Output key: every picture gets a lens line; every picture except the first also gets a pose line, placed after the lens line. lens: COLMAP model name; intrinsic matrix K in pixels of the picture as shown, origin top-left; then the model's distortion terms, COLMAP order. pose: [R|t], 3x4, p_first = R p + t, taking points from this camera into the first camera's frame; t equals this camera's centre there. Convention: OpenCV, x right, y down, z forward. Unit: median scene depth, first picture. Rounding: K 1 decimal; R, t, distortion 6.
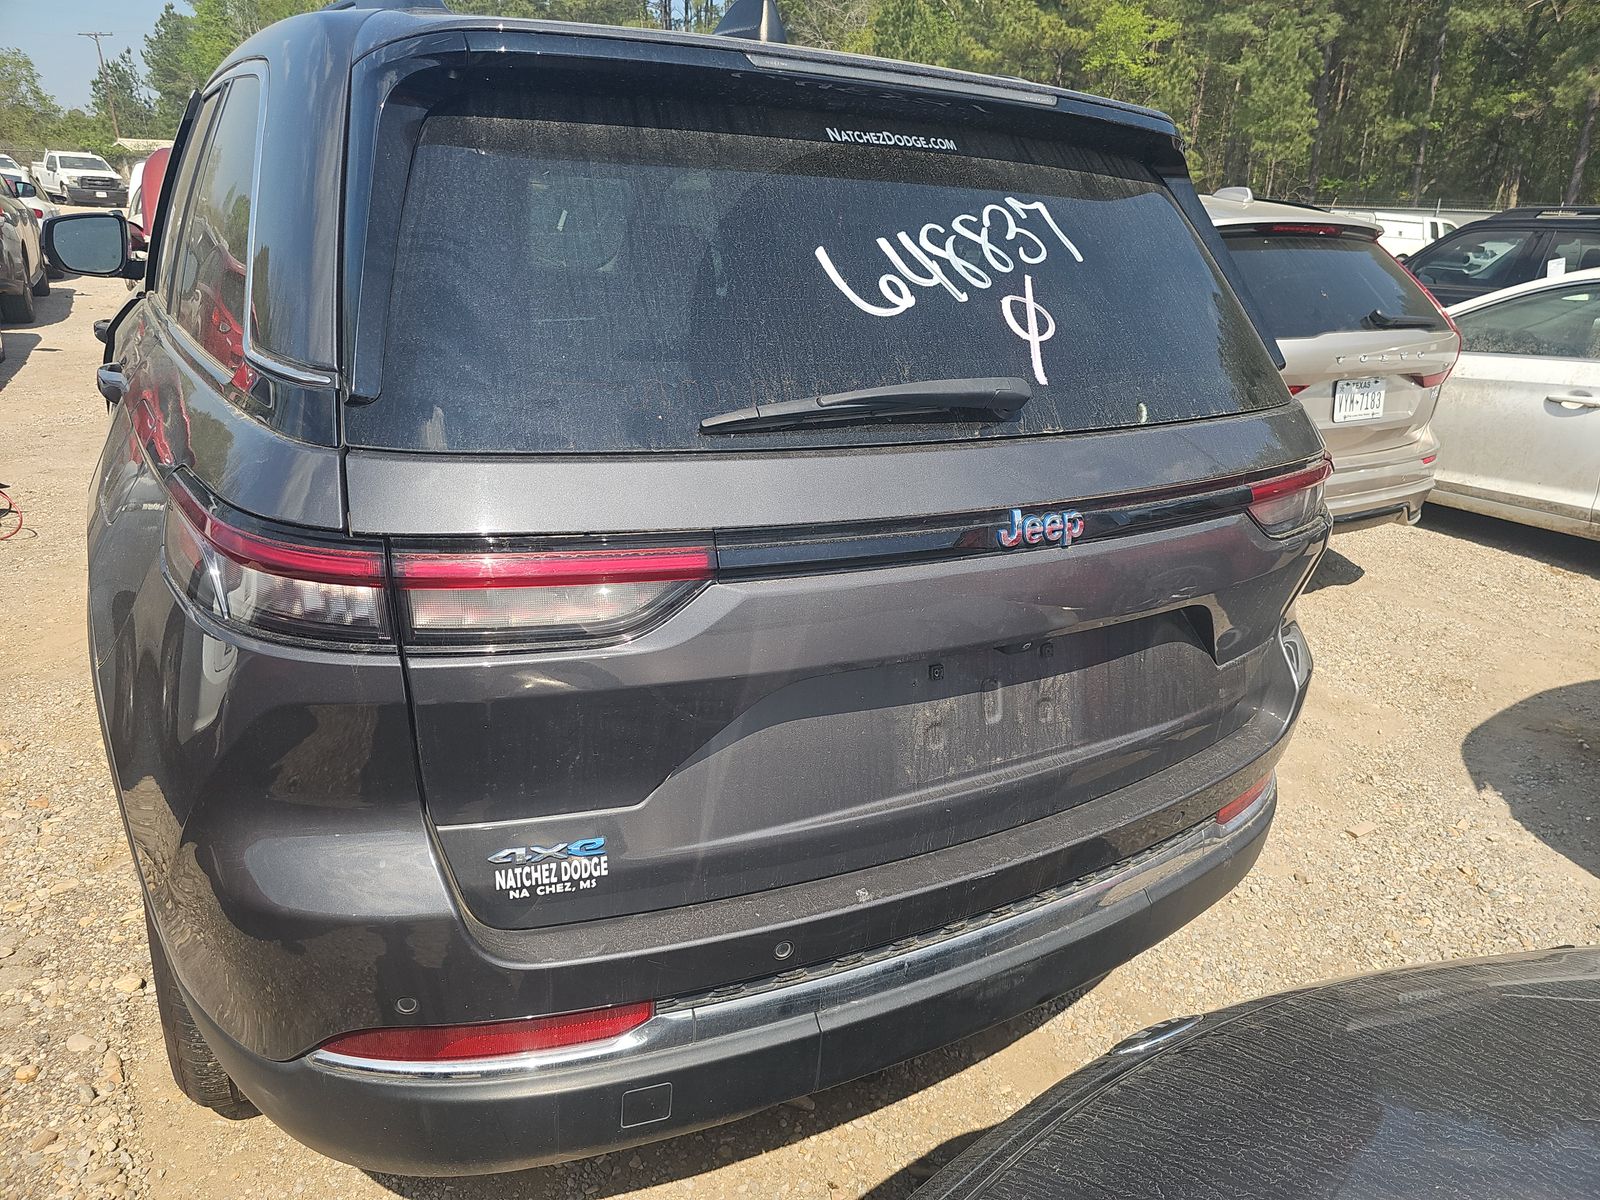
lens RADIAL K [[1061.6, 0, 812.3], [0, 1061.6, 569.7], [0, 0, 1]] dist [0.045203, -0.040751]
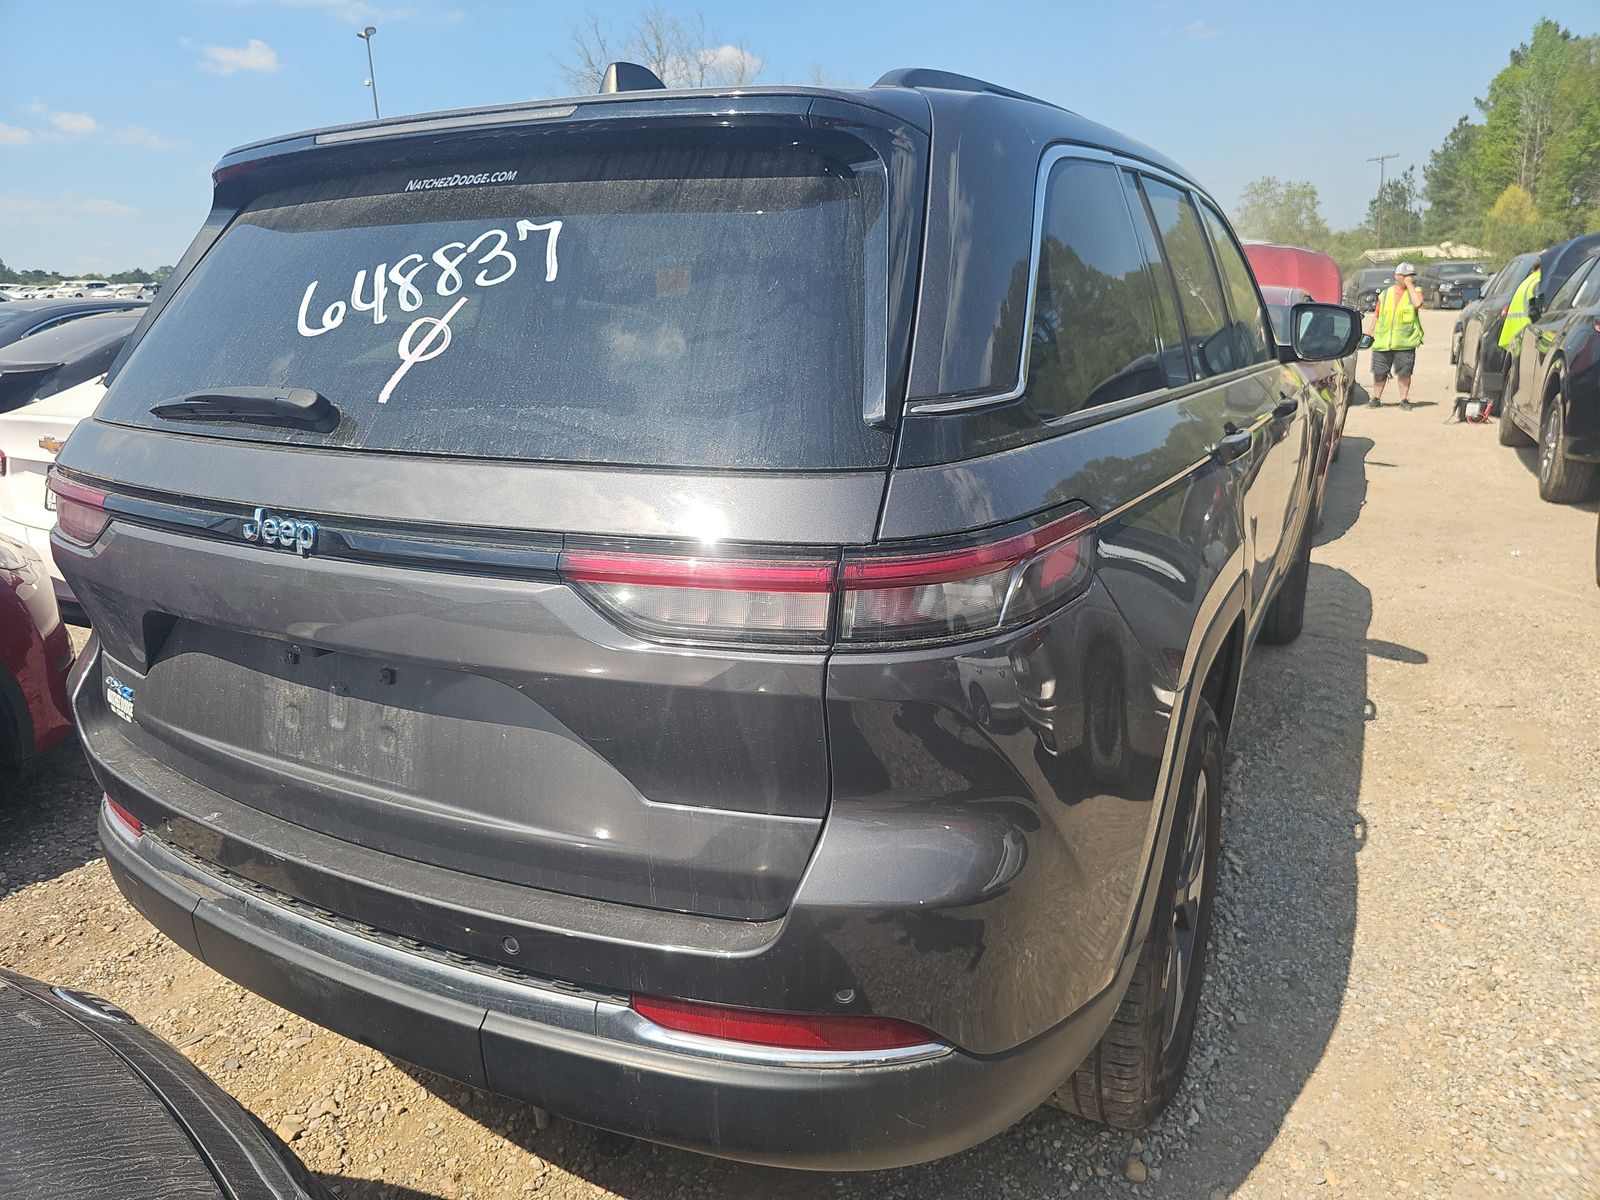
lens RADIAL K [[1061.6, 0, 812.3], [0, 1061.6, 569.7], [0, 0, 1]] dist [0.045203, -0.040751]
pose [[0.522169, 0.150738, -0.839415, 1.349178], [-0.224250, 0.973889, 0.035389, -0.153985], [0.822832, 0.169760, 0.542337, 0.854832]]
